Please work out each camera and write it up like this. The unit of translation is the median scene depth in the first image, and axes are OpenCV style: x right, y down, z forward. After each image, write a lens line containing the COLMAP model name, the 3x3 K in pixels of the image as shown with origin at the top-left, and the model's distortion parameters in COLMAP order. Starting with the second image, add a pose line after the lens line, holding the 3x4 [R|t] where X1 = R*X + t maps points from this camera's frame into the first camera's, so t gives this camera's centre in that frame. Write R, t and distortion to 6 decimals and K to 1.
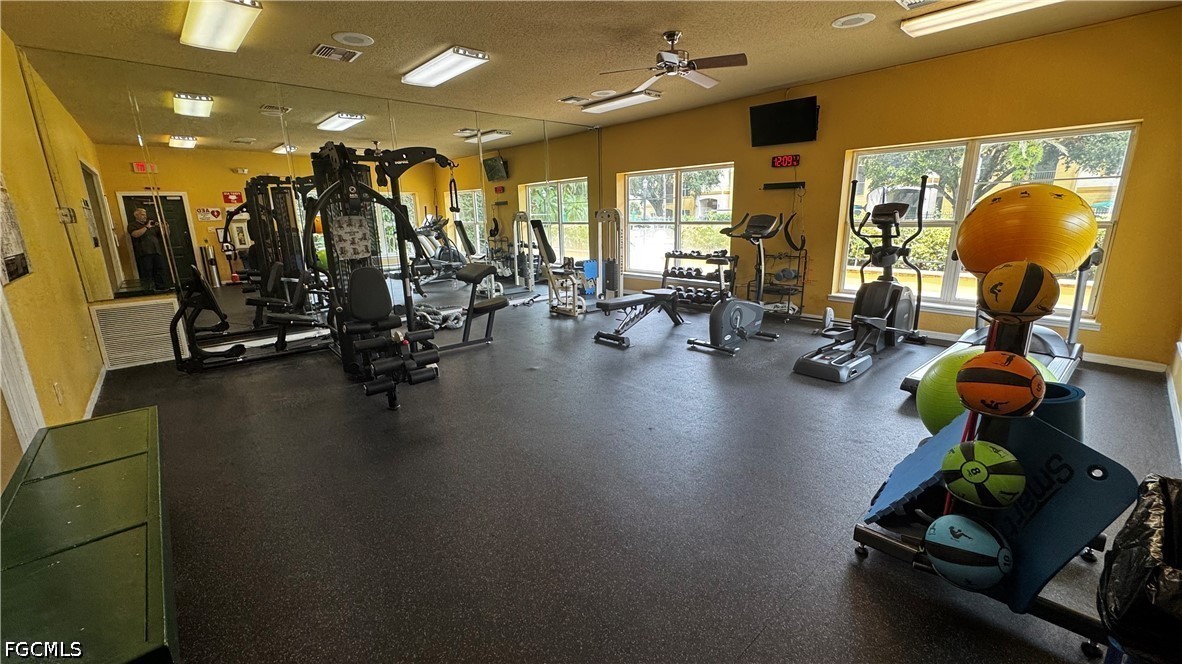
lens RADIAL K [[469.9, 0, 591.0], [0, 469.9, 332.0], [0, 0, 1]] dist [0.000395, 0.000149]
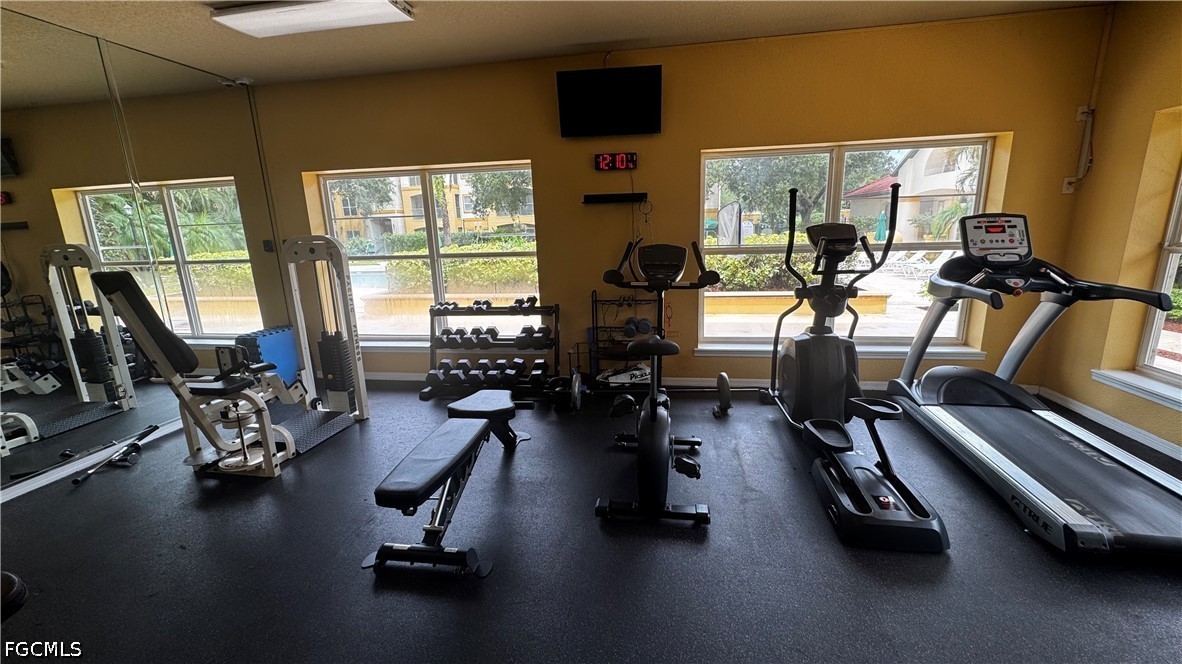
lens RADIAL K [[472.7, 0, 591.0], [0, 472.7, 332.0], [0, 0, 1]] dist [-0.000078, 0.000112]
pose [[0.787661, -0.142723, 0.599349, -0.042893], [0.166944, 0.985847, 0.015363, -0.118343], [-0.593059, 0.087957, 0.800340, 0.422777]]
